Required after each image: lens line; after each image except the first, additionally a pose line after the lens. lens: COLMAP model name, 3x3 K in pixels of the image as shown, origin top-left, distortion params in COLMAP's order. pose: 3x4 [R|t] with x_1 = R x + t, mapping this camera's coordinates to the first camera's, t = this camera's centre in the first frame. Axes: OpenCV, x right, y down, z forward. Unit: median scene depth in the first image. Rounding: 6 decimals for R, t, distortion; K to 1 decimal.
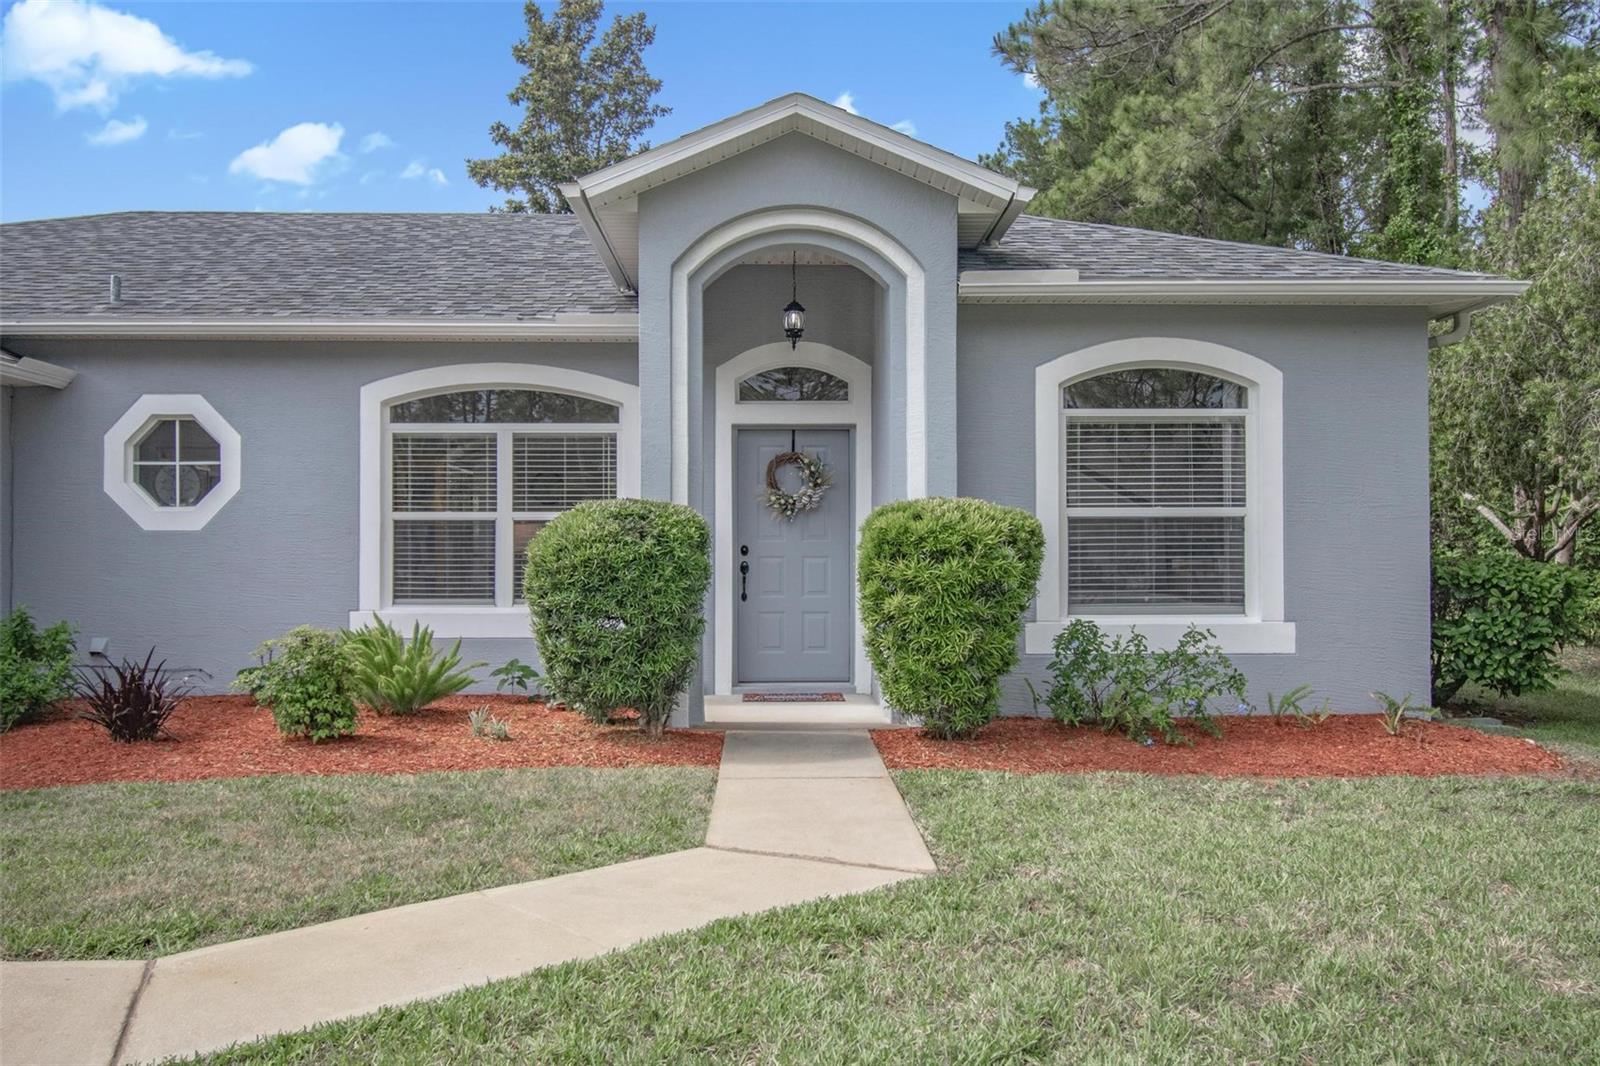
lens RADIAL K [[1331.4, 0, 801.3], [0, 1331.4, 533.5], [0, 0, 1]] dist [-0.000232, -0.007955]
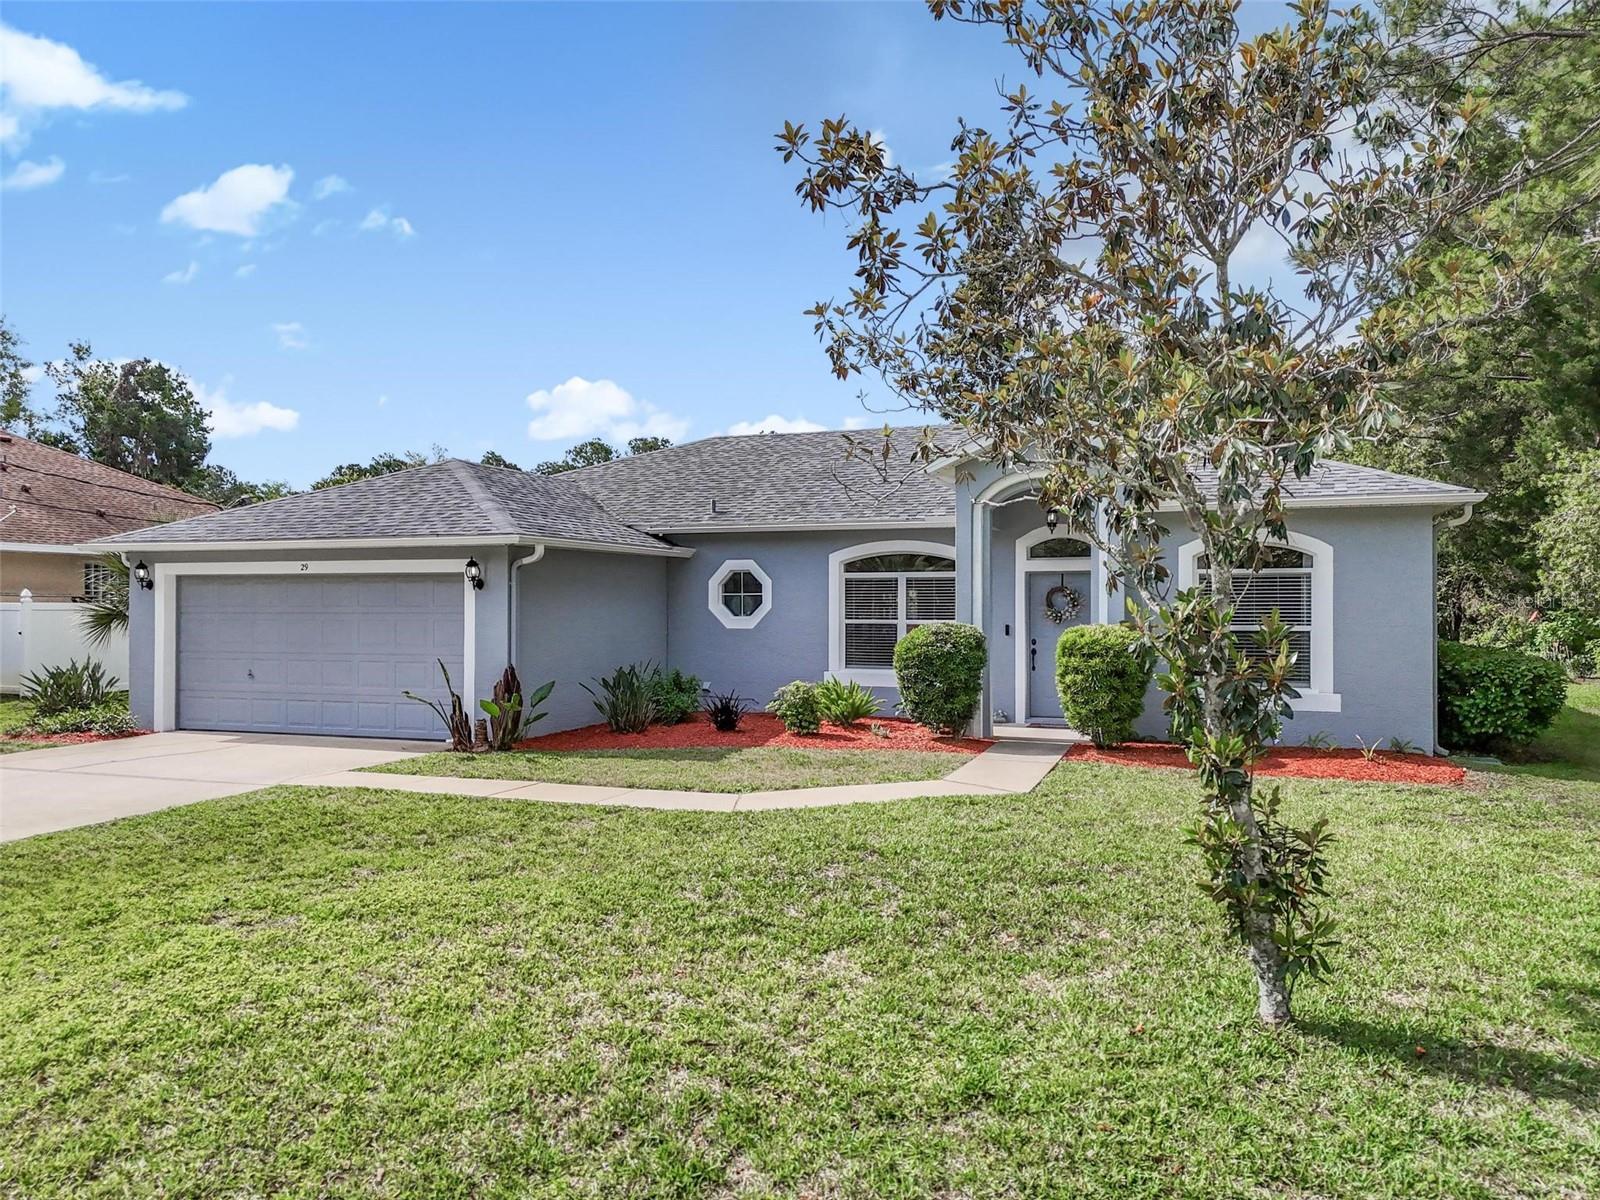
lens RADIAL K [[1168.5, 0, 801.3], [0, 1168.5, 602.8], [0, 0, 1]] dist [0.084904, -0.086585]
pose [[0.928490, 0.001115, -0.371357, 0.270721], [0.004313, 0.999896, 0.013787, -0.067857], [0.371333, -0.014403, 0.928388, -0.609364]]
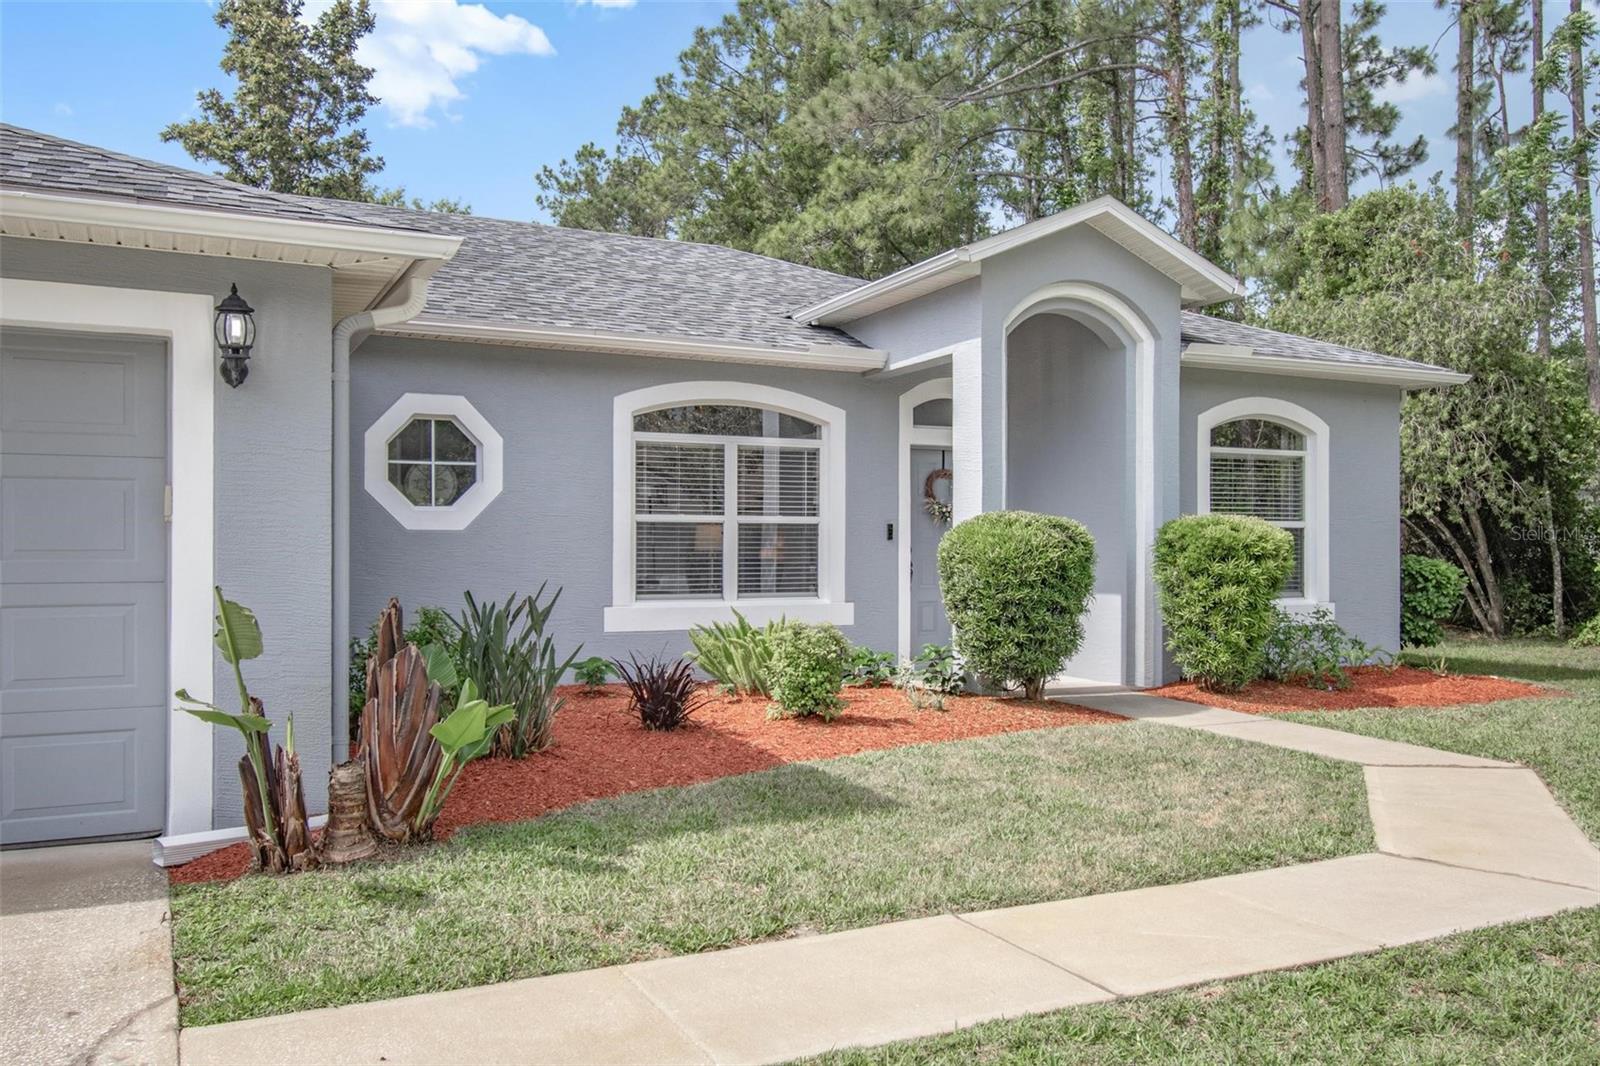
lens RADIAL K [[1262.8, 0, 800.0], [0, 1262.8, 533.0], [0, 0, 1]] dist [0.012872, -0.001033]
pose [[0.904351, 0.007026, 0.426731, -0.668894], [-0.010184, 0.999935, 0.005120, -0.008178], [-0.426668, -0.008976, 0.904364, 0.019841]]
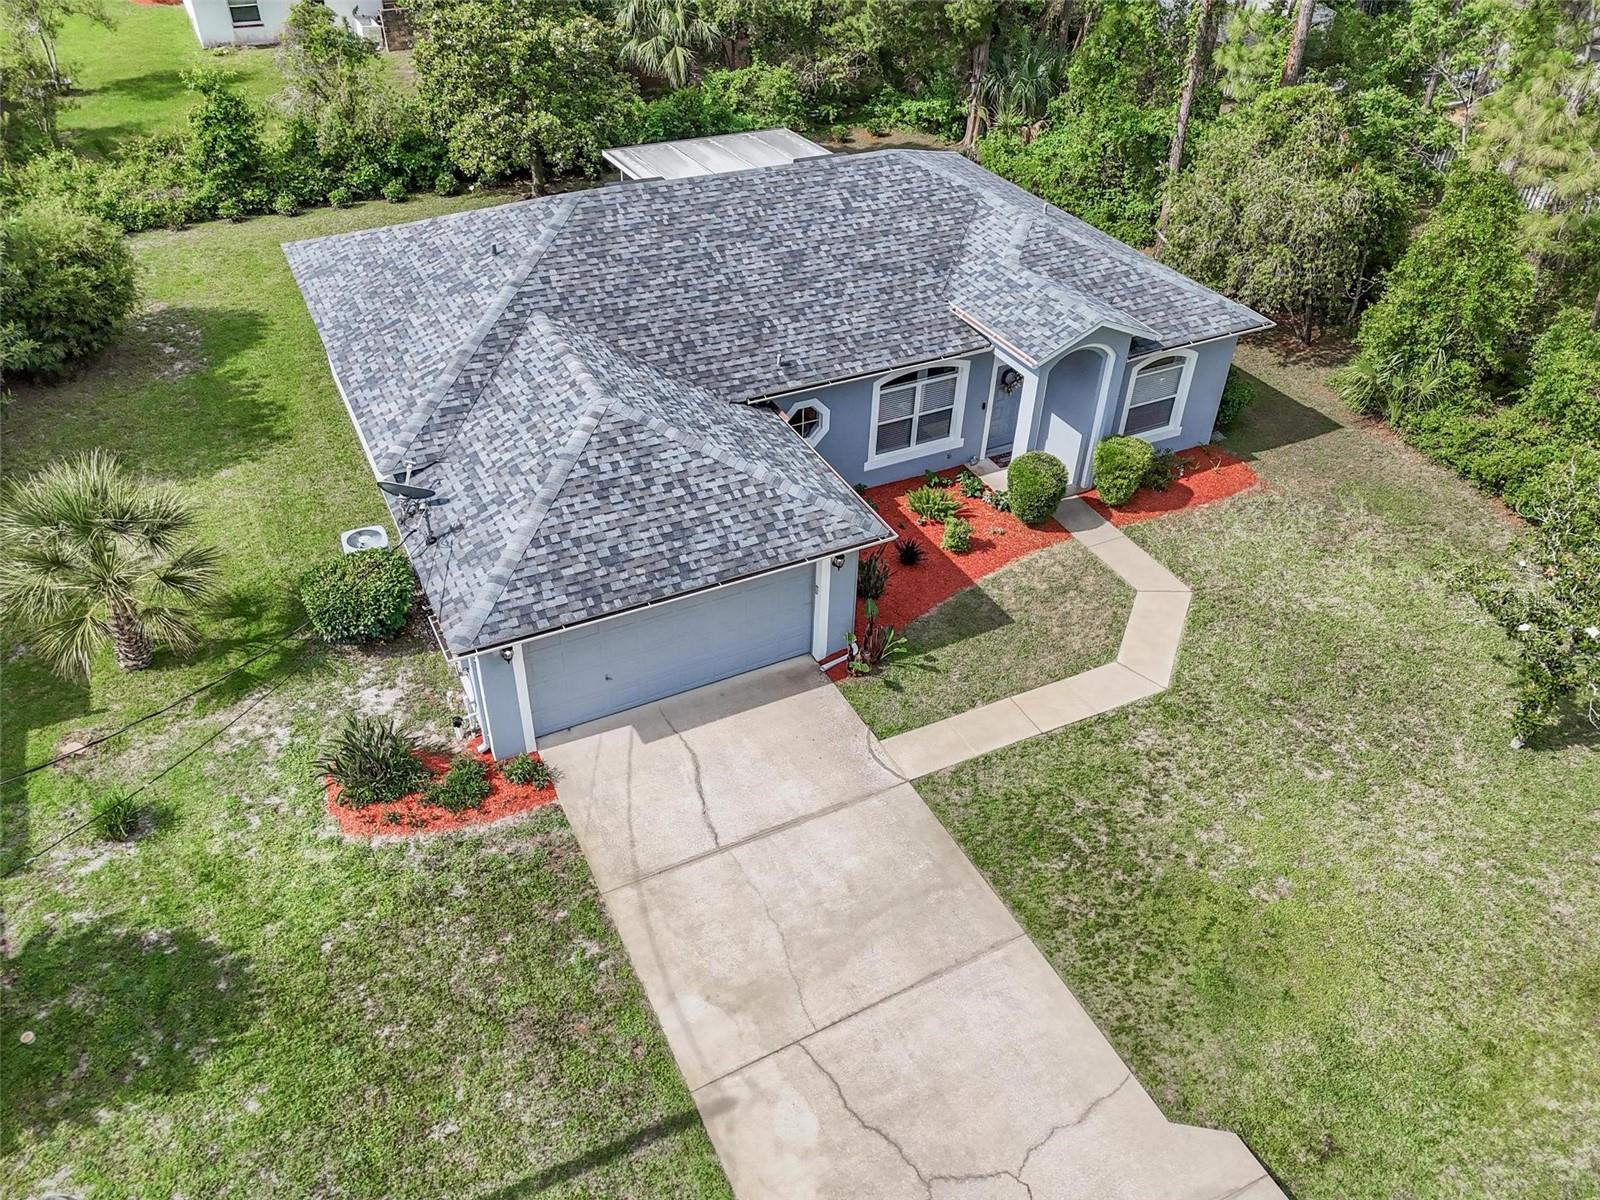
lens RADIAL K [[1160.5, 0, 801.0], [0, 1160.5, 606.4], [0, 0, 1]] dist [0.097788, -0.111364]
pose [[0.904122, -0.246671, 0.348879, -1.386802], [-0.031051, 0.776431, 0.629437, -1.209670], [-0.426145, -0.579920, 0.694329, -0.714345]]
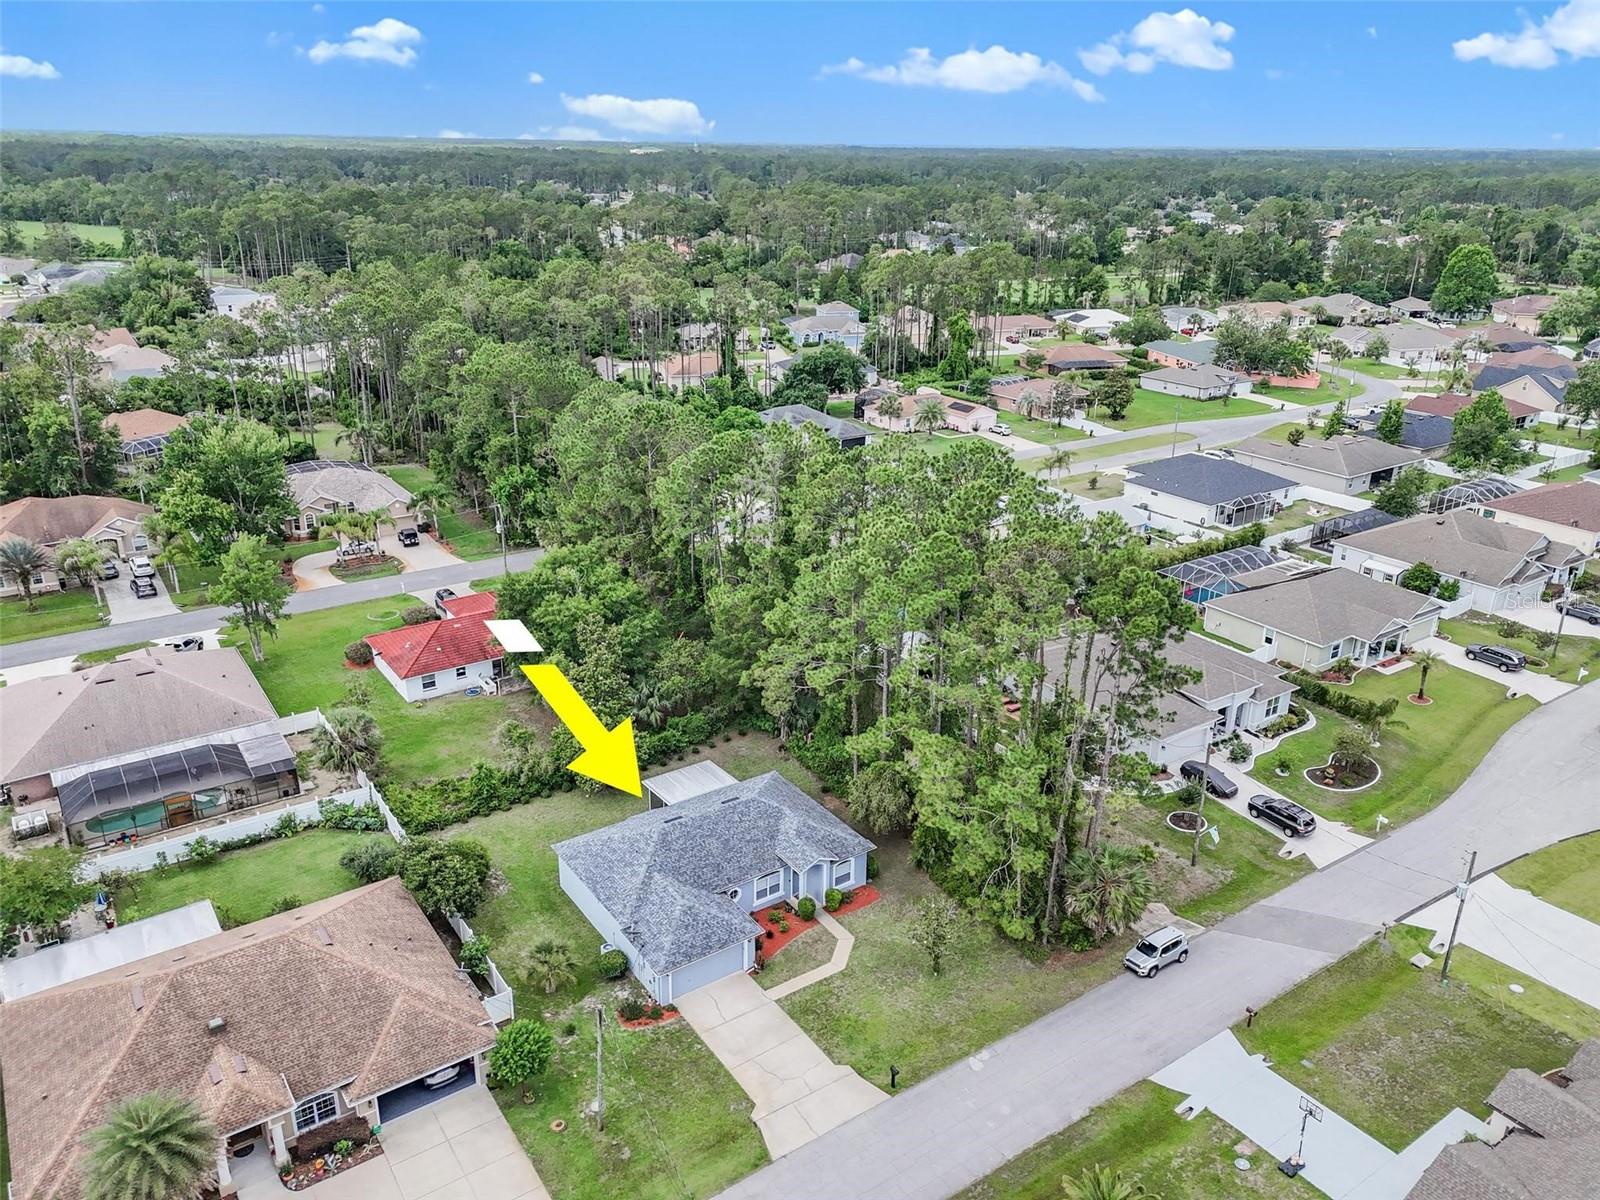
lens RADIAL K [[1160.5, 0, 801.0], [0, 1160.5, 606.4], [0, 0, 1]] dist [0.097788, -0.111364]
pose [[0.838000, -0.191938, 0.510800, -3.559913], [-0.018754, 0.925411, 0.378500, -4.539918], [-0.545348, -0.326763, 0.771895, -4.256862]]
